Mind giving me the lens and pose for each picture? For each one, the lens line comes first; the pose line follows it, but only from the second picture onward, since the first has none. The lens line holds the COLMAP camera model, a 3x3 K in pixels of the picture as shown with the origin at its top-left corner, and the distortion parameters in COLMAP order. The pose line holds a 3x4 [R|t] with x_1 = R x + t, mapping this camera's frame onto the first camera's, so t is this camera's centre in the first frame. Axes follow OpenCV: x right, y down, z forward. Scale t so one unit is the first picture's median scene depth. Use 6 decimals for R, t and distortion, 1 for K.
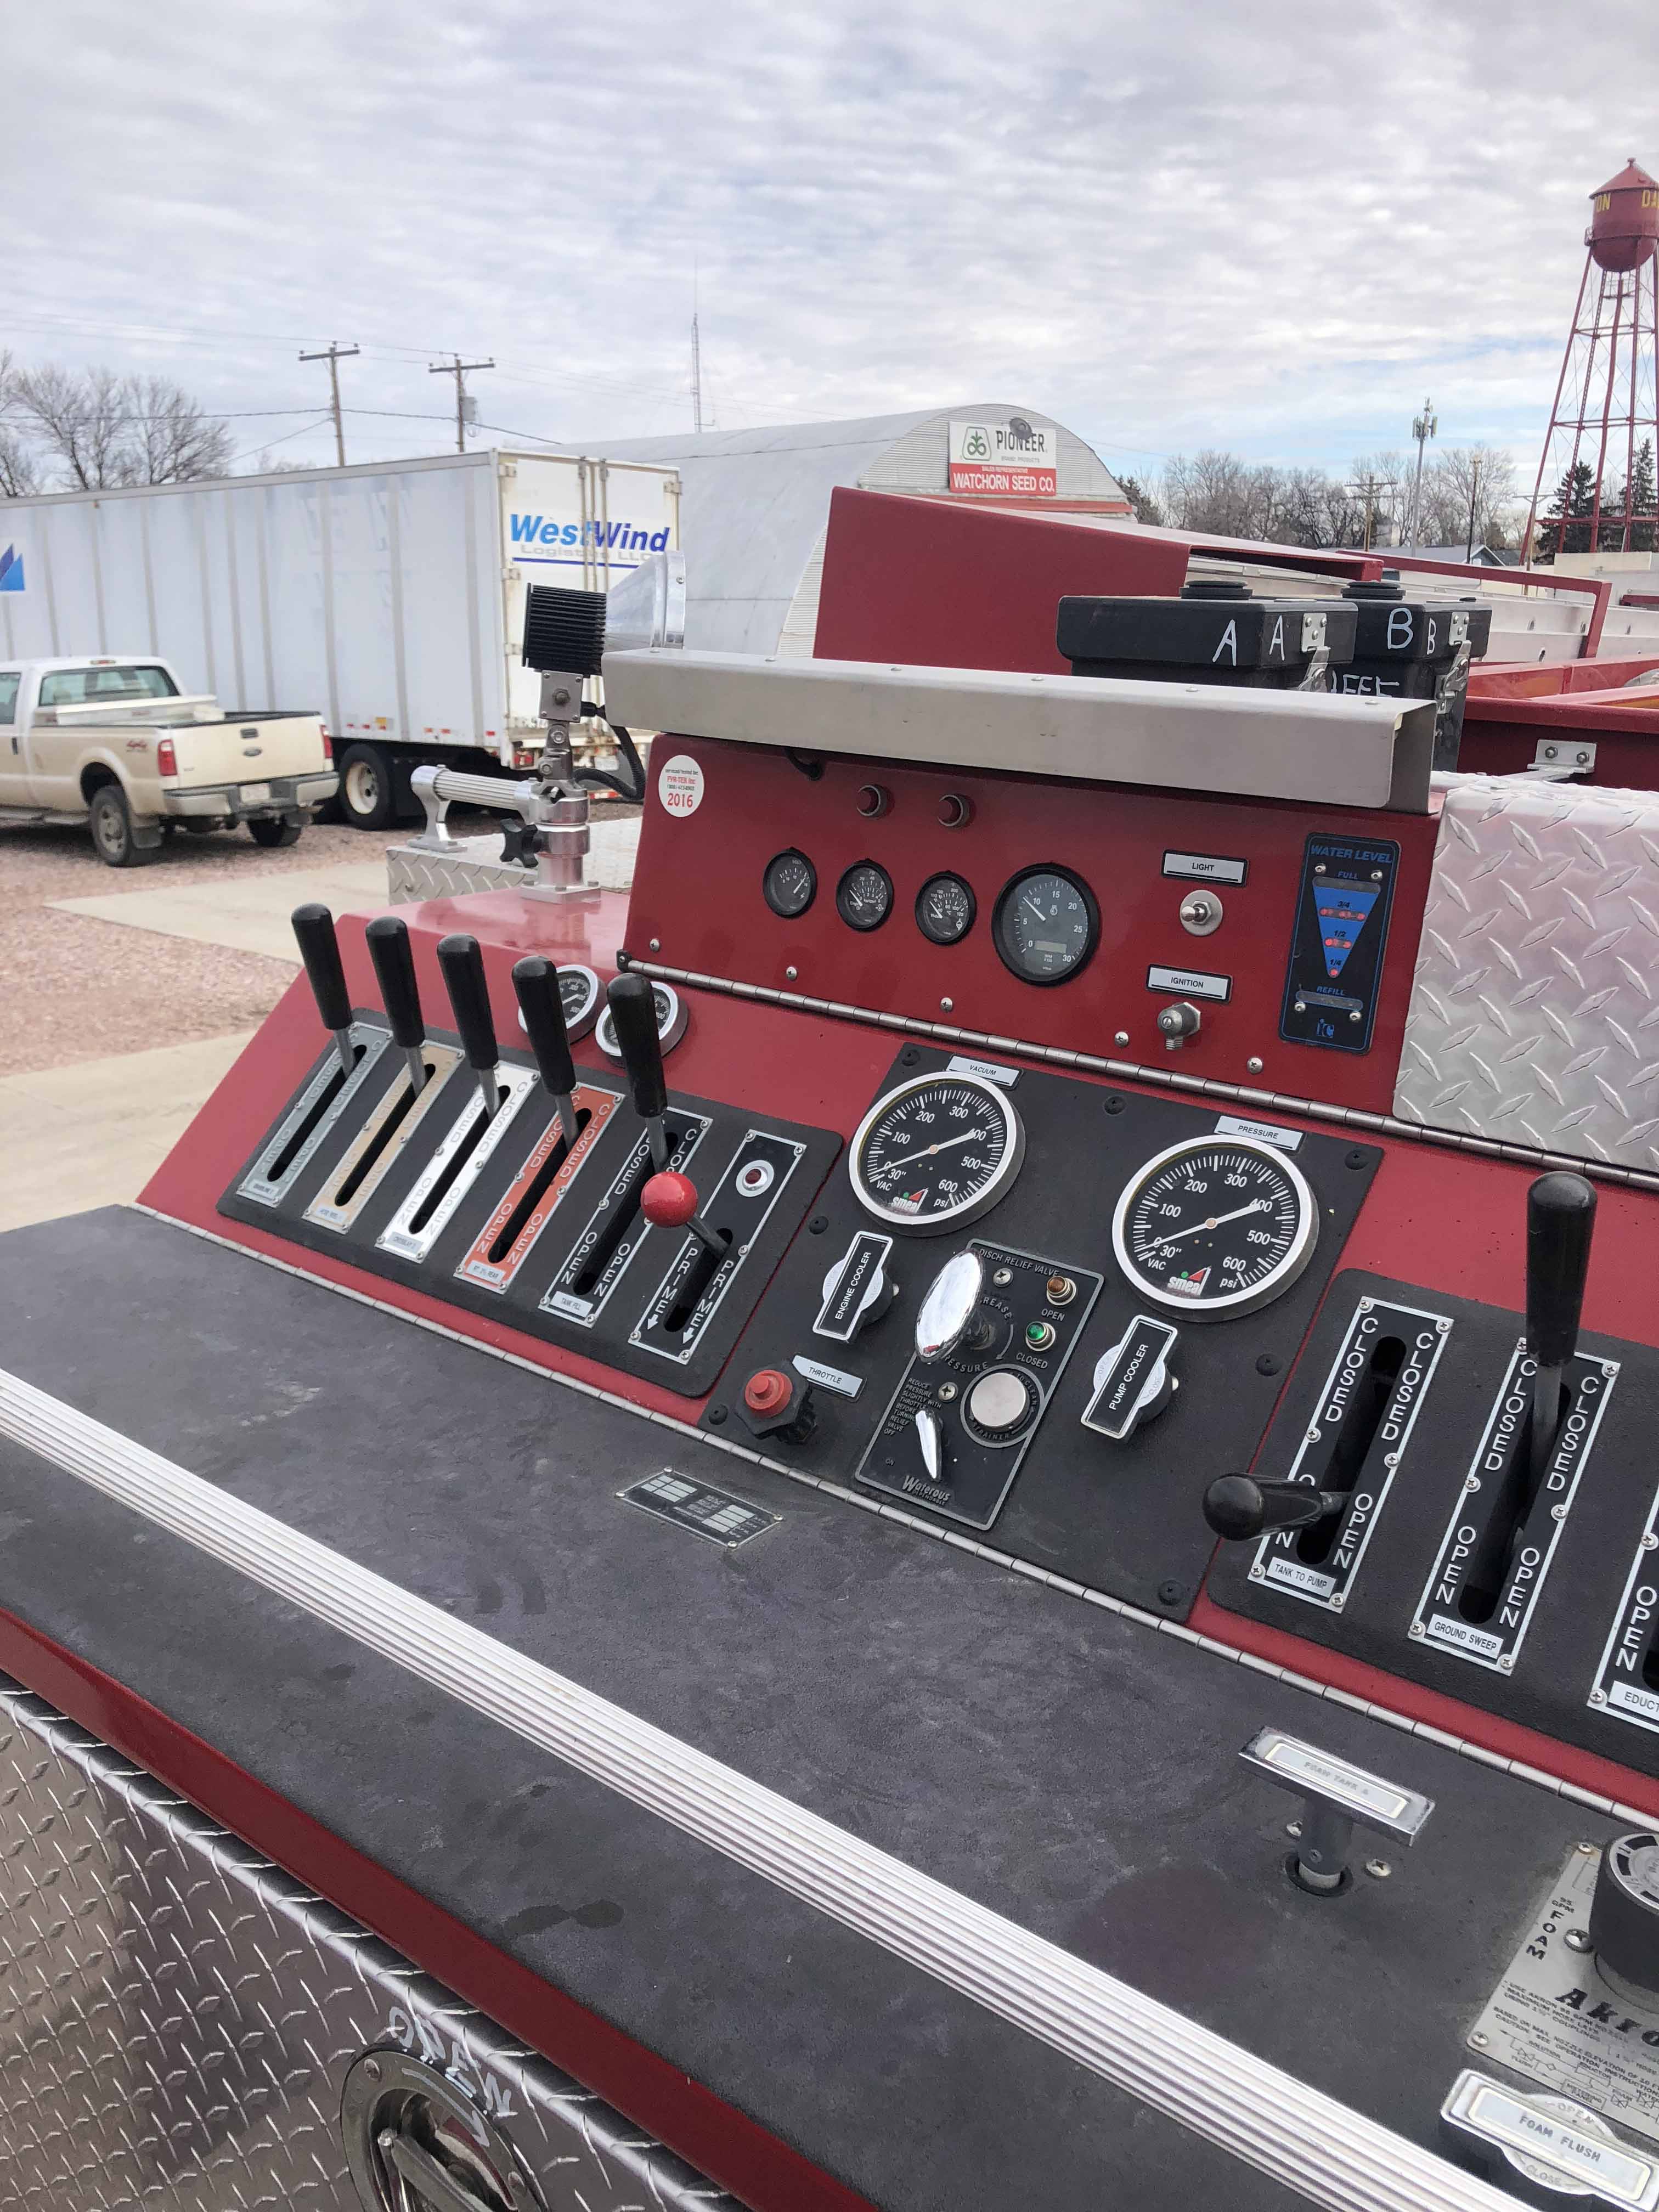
lens RADIAL K [[1794.6, 0, 828.9], [0, 1794.6, 1094.5], [0, 0, 1]] dist [0.028349, -0.036663]
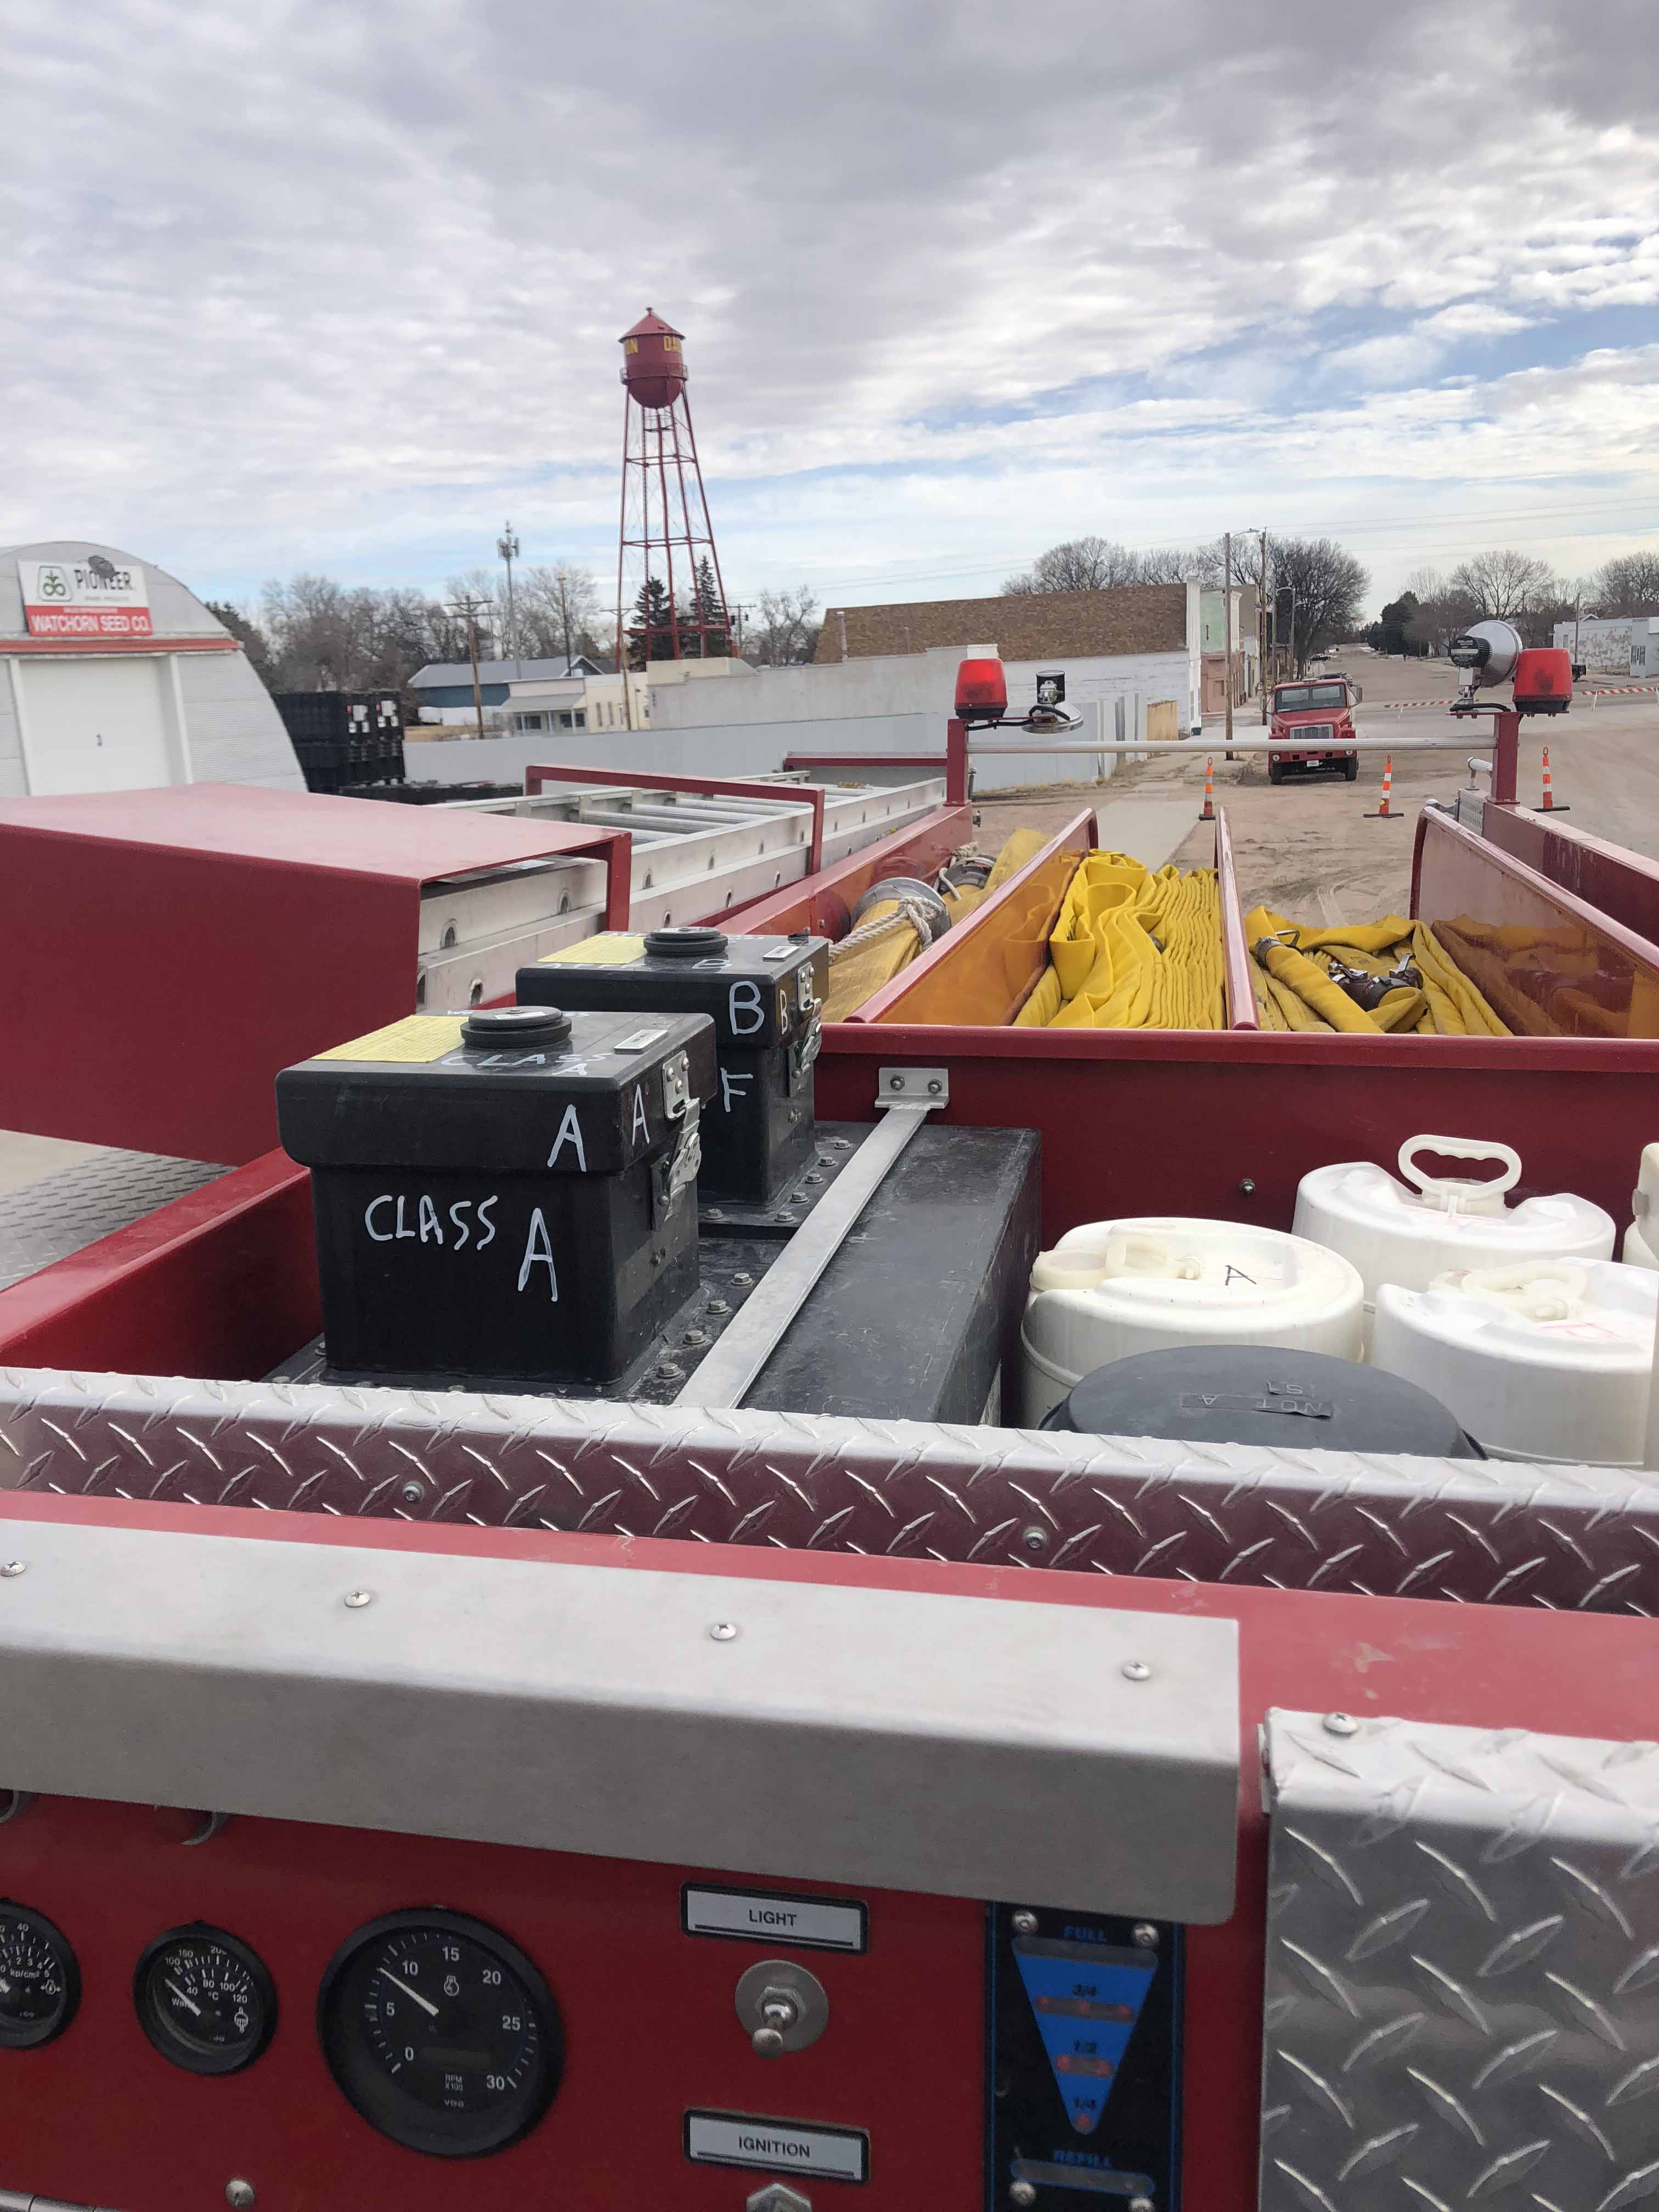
lens RADIAL K [[1794.6, 0, 813.4], [0, 1794.6, 1039.4], [0, 0, 1]] dist [0.028349, -0.036663]
pose [[0.893300, -0.132338, 0.429536, 0.038810], [0.168527, 0.984569, -0.047142, -0.310616], [-0.416669, 0.114501, 0.901818, 0.496924]]
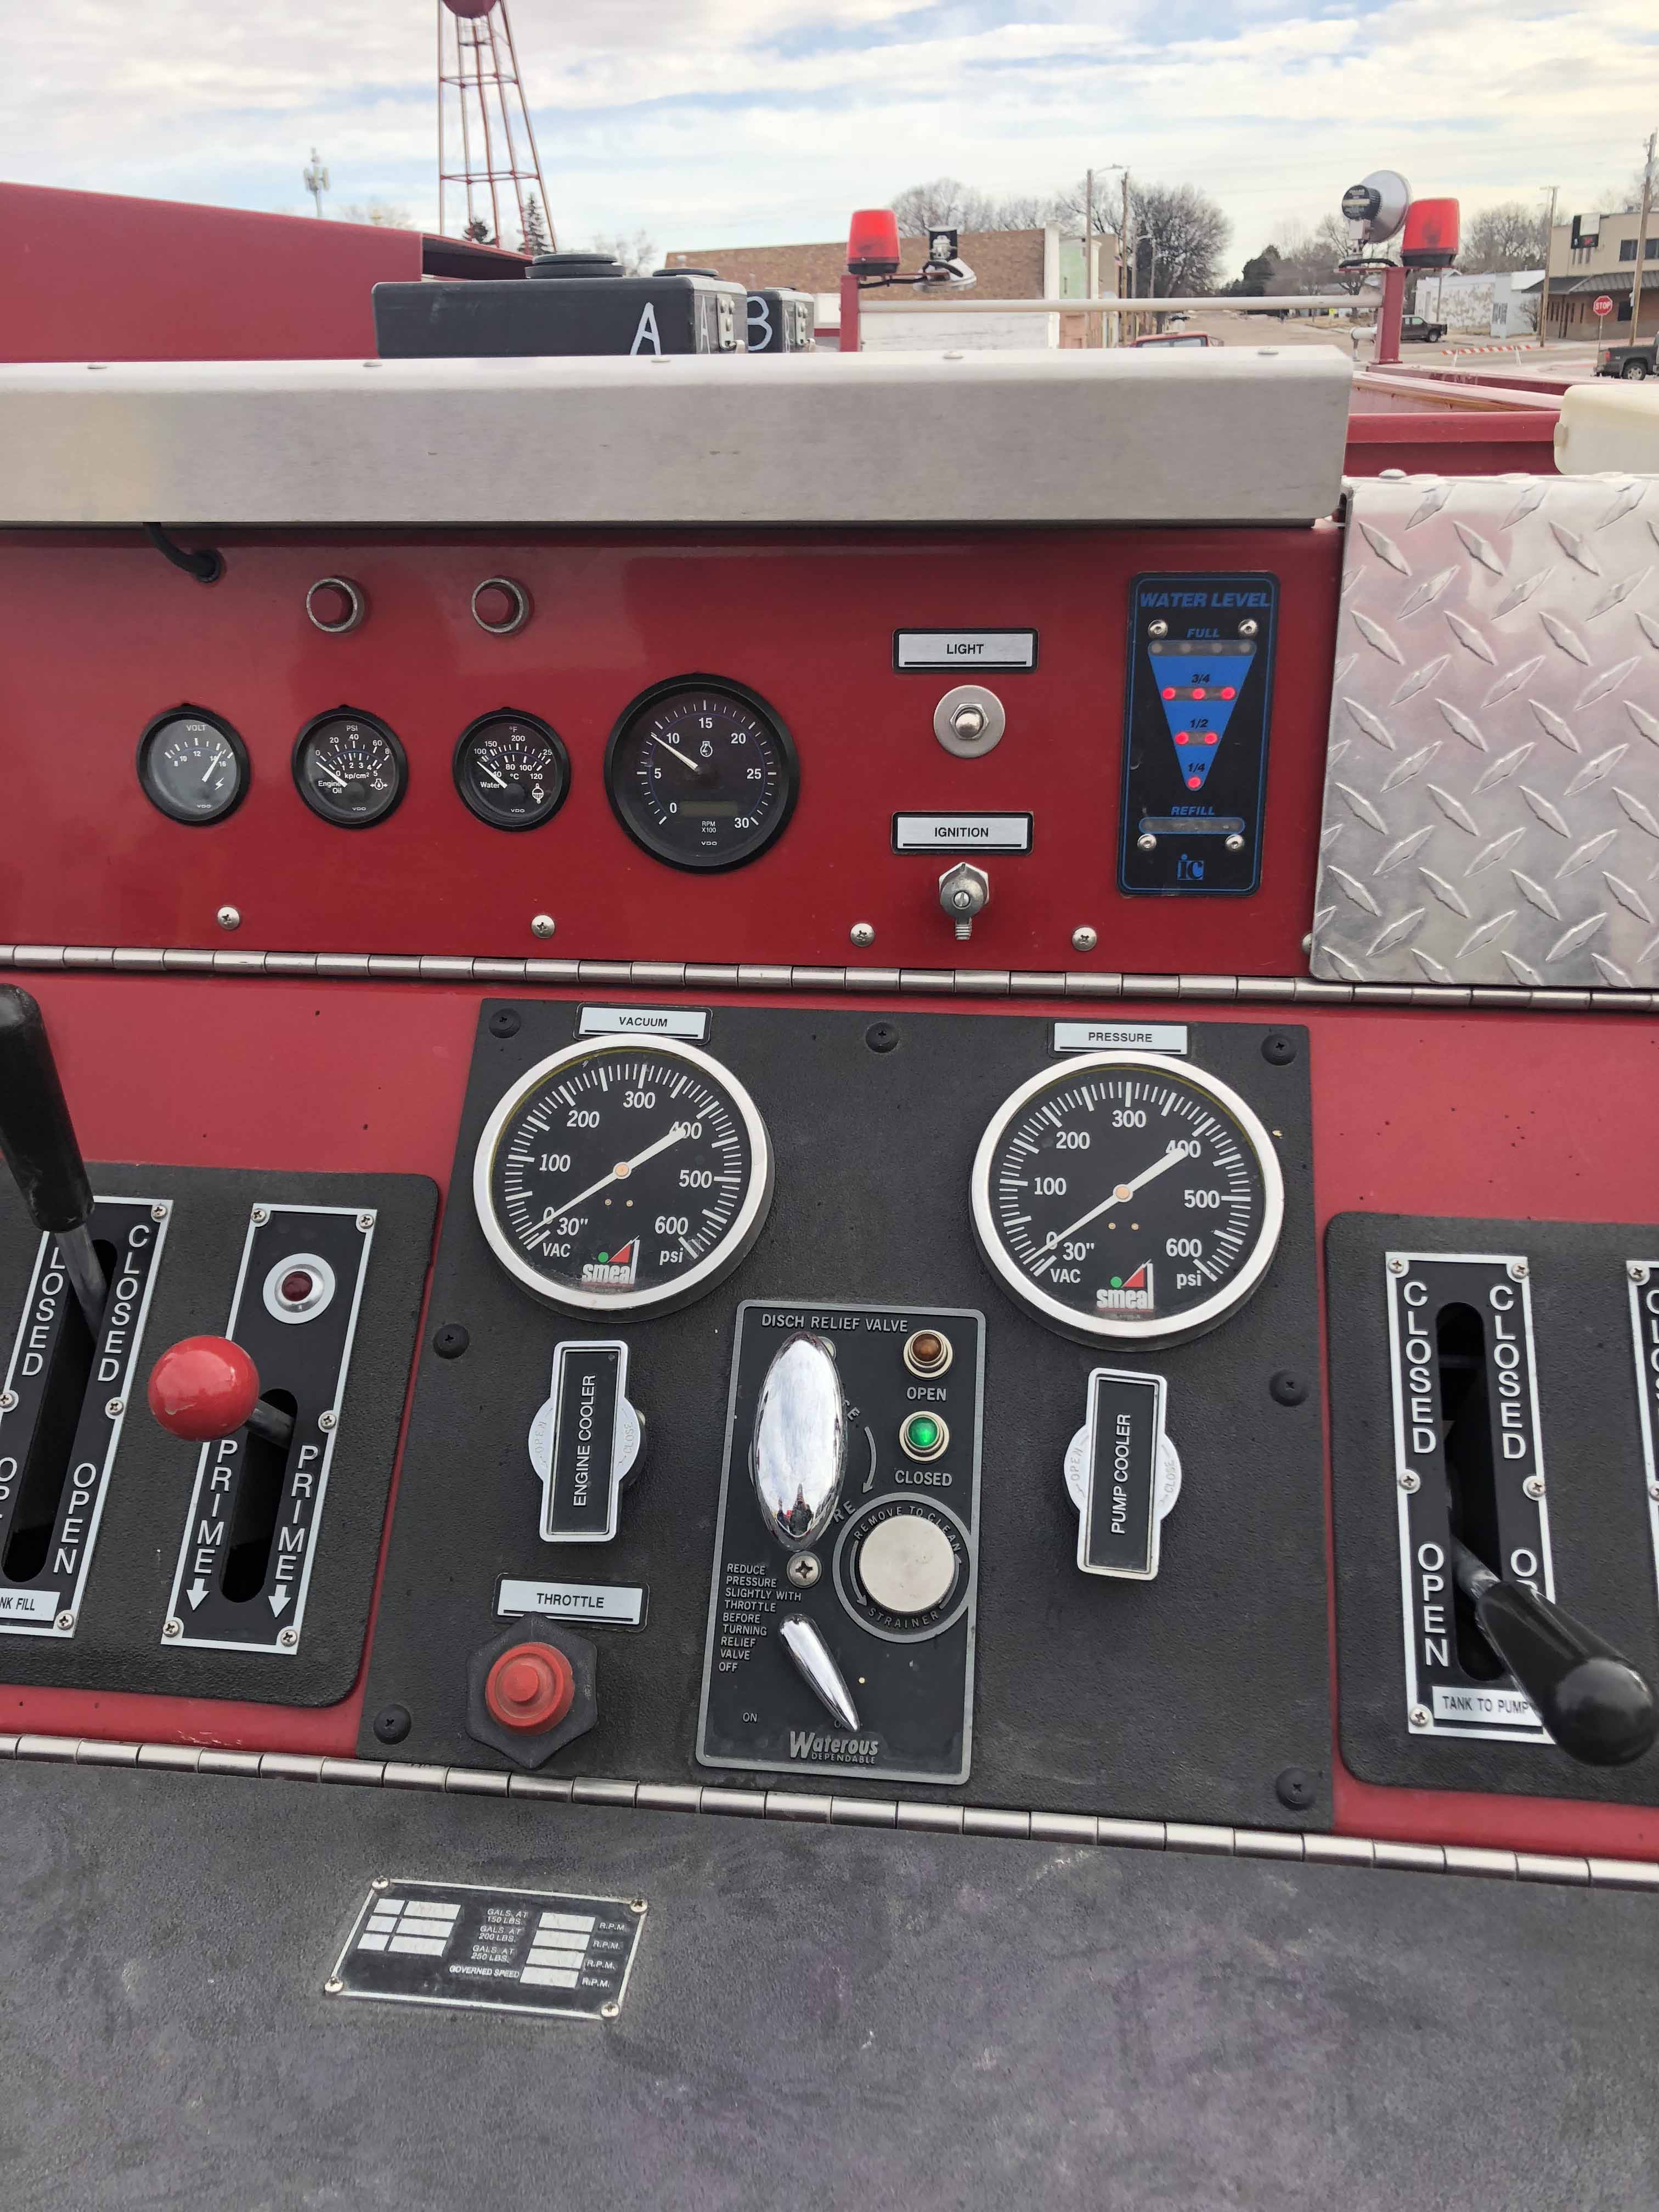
lens RADIAL K [[1794.6, 0, 803.7], [0, 1794.6, 1077.7], [0, 0, 1]] dist [0.028349, -0.036663]
pose [[0.854893, -0.231555, 0.464263, -0.161183], [0.181696, 0.971827, 0.150132, -0.078967], [-0.485947, -0.043992, 0.872881, 0.431639]]
